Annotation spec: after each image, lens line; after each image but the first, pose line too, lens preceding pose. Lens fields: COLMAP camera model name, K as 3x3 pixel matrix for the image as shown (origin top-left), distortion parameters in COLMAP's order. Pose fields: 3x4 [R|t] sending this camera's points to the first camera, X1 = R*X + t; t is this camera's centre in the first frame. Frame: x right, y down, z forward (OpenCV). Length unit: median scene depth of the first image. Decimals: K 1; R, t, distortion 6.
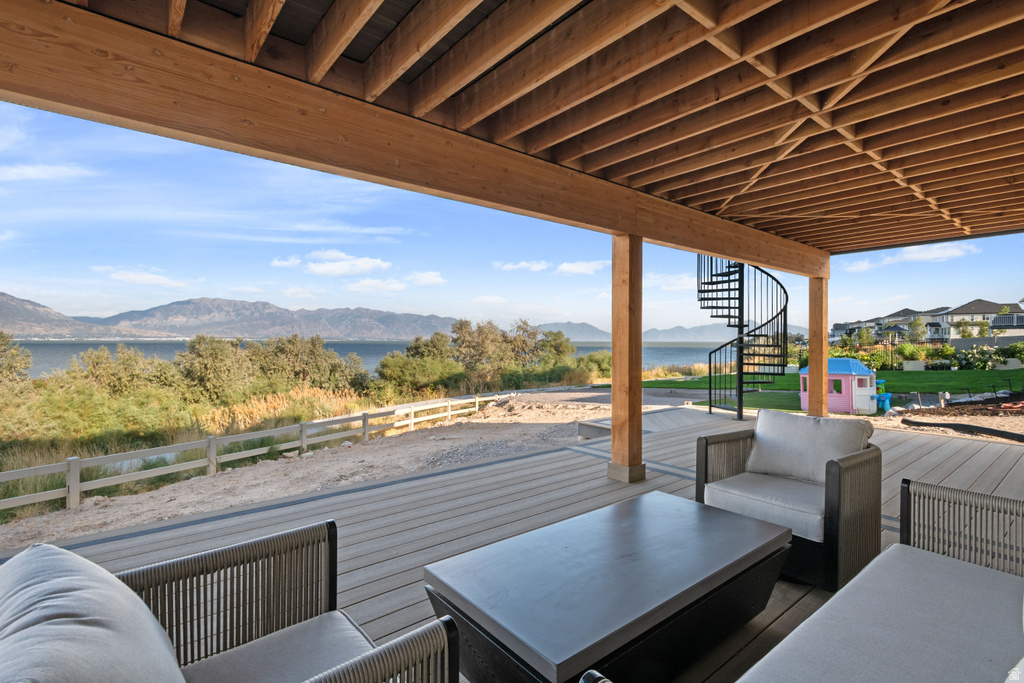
lens RADIAL K [[493.2, 0, 512.0], [0, 493.2, 341.5], [0, 0, 1]] dist [0.000665, 0.000229]
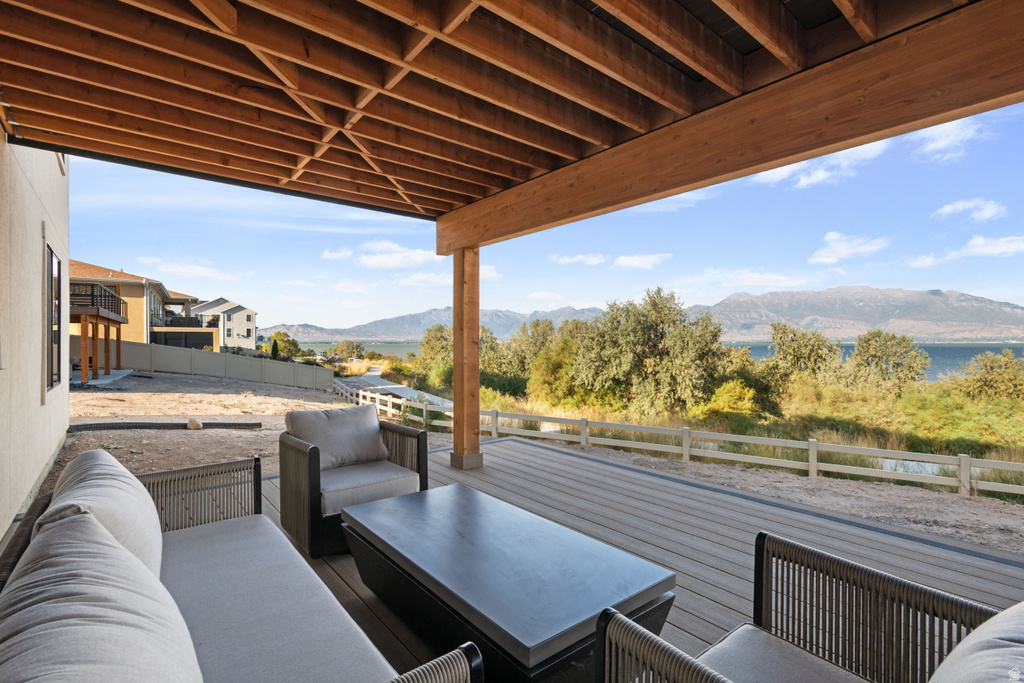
lens RADIAL K [[484.1, 0, 505.7], [0, 484.1, 342.1], [0, 0, 1]] dist [0.000757, -0.000083]
pose [[0.003803, 0.002986, -0.999988, 0.478499], [-0.007227, 0.999970, 0.002959, -0.003683], [0.999967, 0.007216, 0.003824, 0.390400]]
